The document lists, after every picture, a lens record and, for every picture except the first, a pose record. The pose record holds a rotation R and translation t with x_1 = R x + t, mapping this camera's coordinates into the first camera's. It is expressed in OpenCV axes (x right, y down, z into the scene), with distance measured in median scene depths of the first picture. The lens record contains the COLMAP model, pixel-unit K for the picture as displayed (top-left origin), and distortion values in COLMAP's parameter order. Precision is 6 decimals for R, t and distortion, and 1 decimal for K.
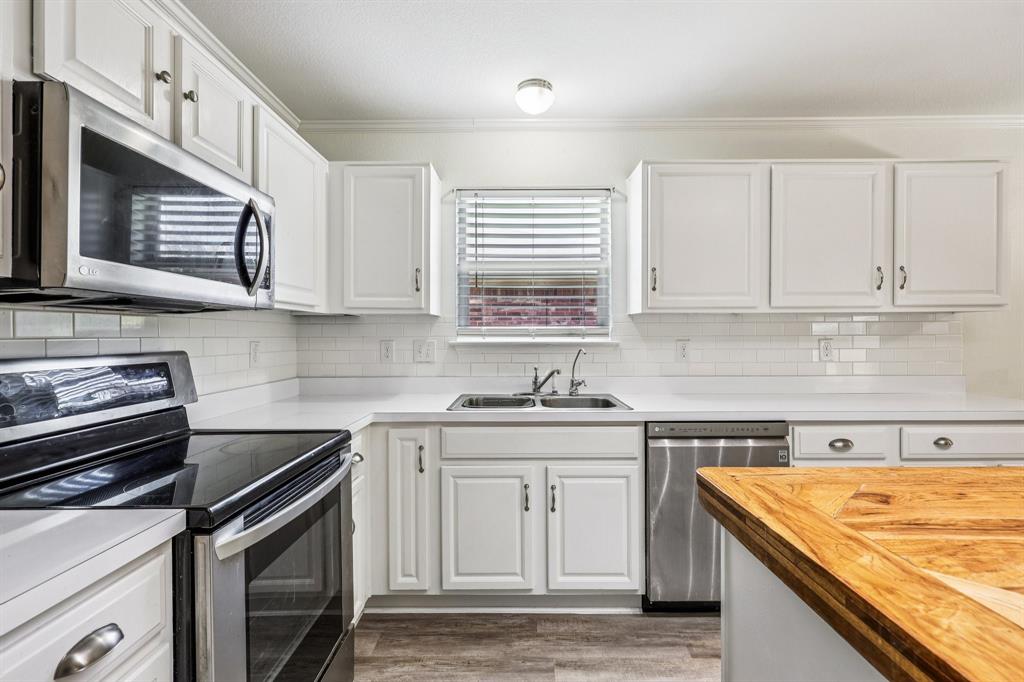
lens RADIAL K [[465.5, 0, 512.3], [0, 465.5, 338.2], [0, 0, 1]] dist [0.002636, -0.000925]
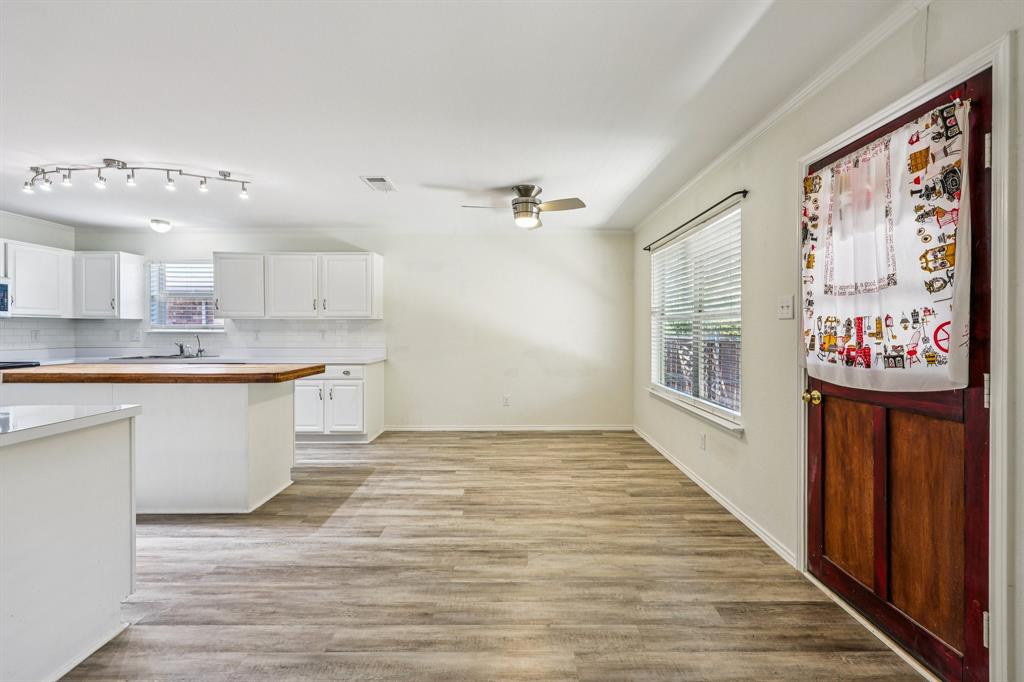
lens RADIAL K [[424.0, 0, 518.6], [0, 424.0, 333.6], [0, 0, 1]] dist [0.003467, -0.000400]
pose [[0.999880, 0.003374, 0.015153, 1.768909], [-0.003329, 0.999990, -0.002986, 0.020166], [-0.015163, 0.002936, 0.999881, -1.123954]]
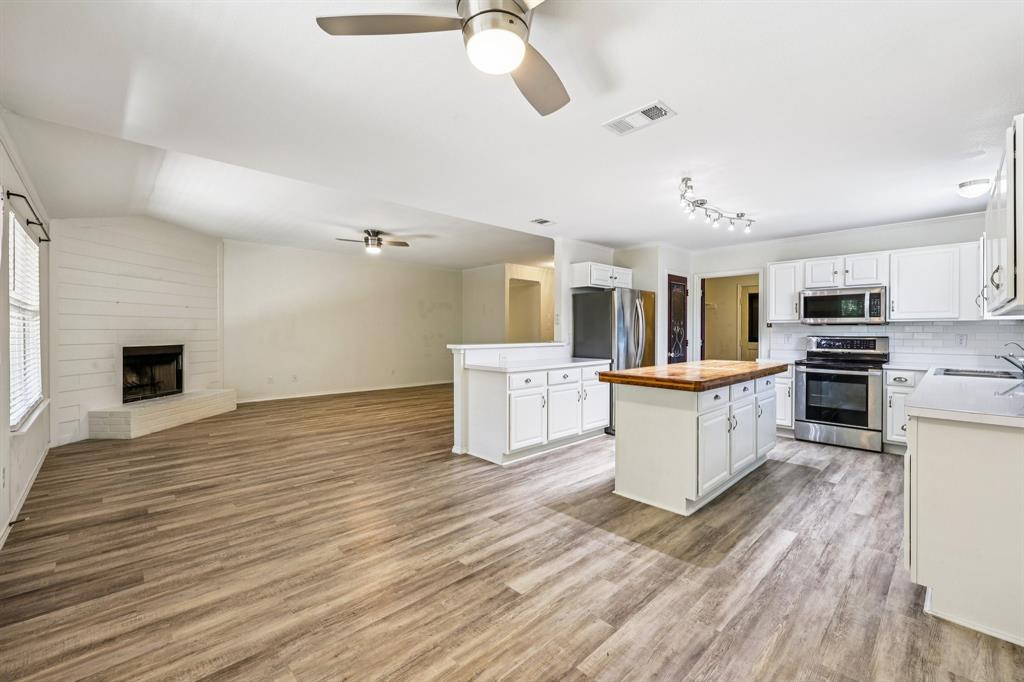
lens RADIAL K [[424.0, 0, 516.4], [0, 424.0, 334.8], [0, 0, 1]] dist [0.003467, -0.000400]
pose [[-0.715463, 0.007009, -0.698616, 2.230017], [-0.007931, 0.999804, 0.018154, -0.010647], [0.698606, 0.018529, -0.715267, 0.933334]]
